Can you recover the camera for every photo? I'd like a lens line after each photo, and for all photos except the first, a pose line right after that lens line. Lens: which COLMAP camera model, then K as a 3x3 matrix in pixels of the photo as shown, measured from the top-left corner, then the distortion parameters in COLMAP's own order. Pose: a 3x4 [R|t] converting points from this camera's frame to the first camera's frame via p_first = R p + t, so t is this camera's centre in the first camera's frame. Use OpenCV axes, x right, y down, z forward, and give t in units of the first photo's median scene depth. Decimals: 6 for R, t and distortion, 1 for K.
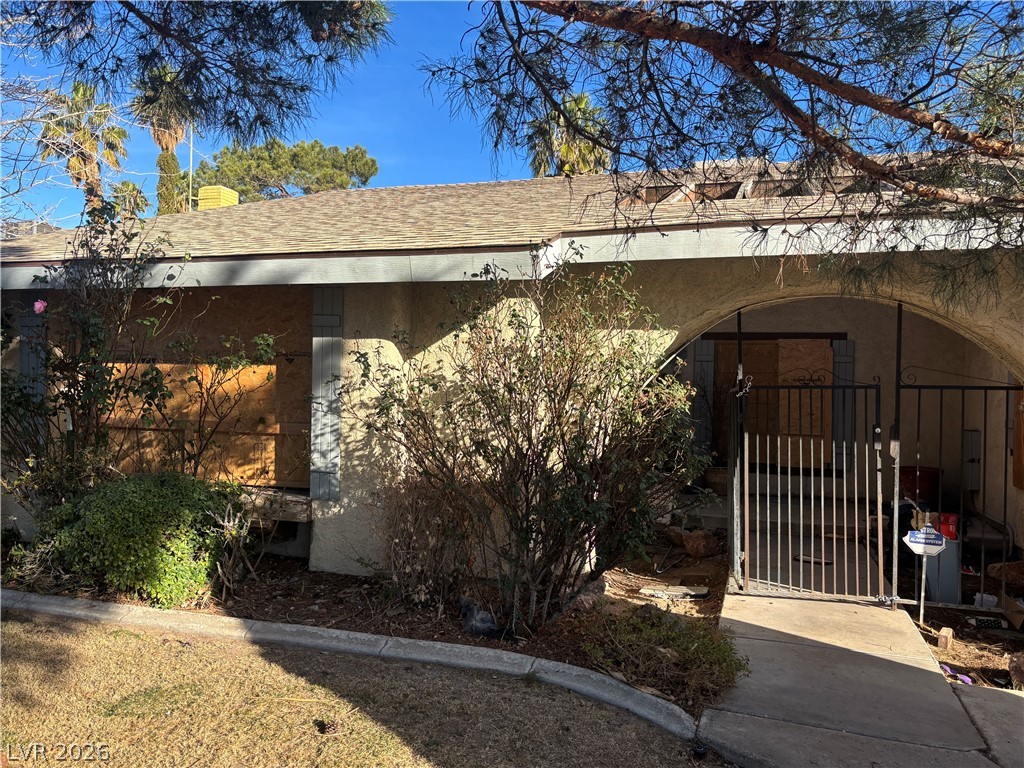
lens RADIAL K [[790.8, 0, 515.6], [0, 790.8, 388.2], [0, 0, 1]] dist [0.090199, -0.070803]
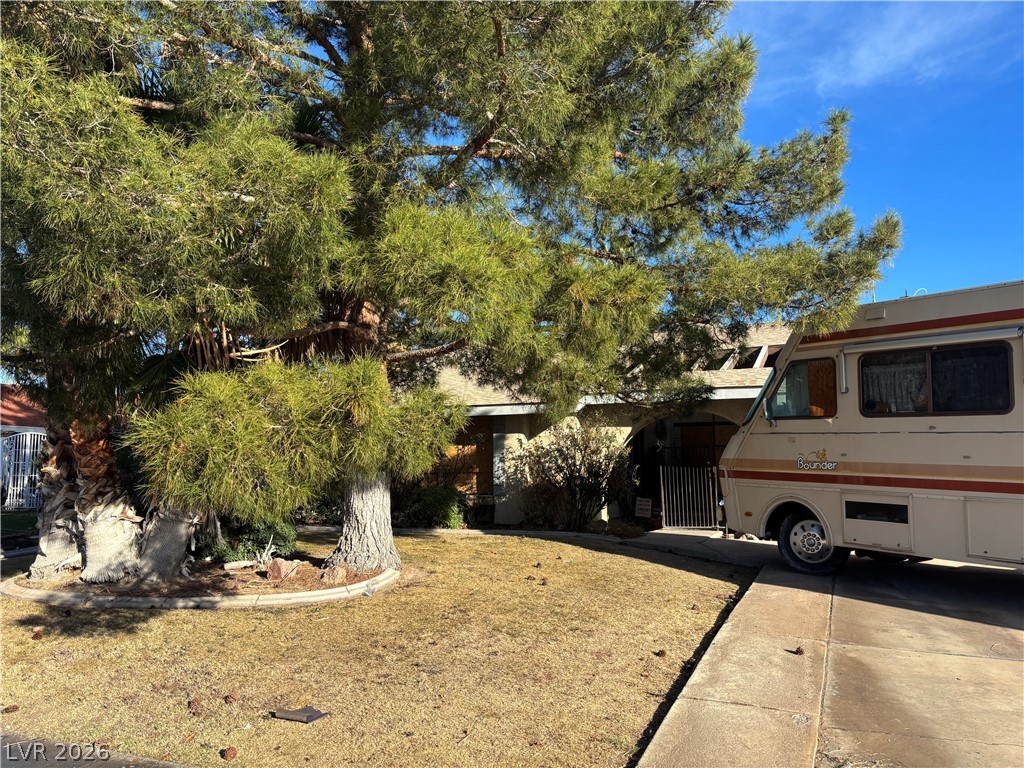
lens RADIAL K [[790.8, 0, 510.1], [0, 790.8, 388.0], [0, 0, 1]] dist [0.090199, -0.070803]
pose [[0.993768, -0.038985, -0.104429, 0.097455], [0.028499, 0.994571, -0.100086, 0.064104], [0.107764, 0.096486, 0.989483, -2.010048]]
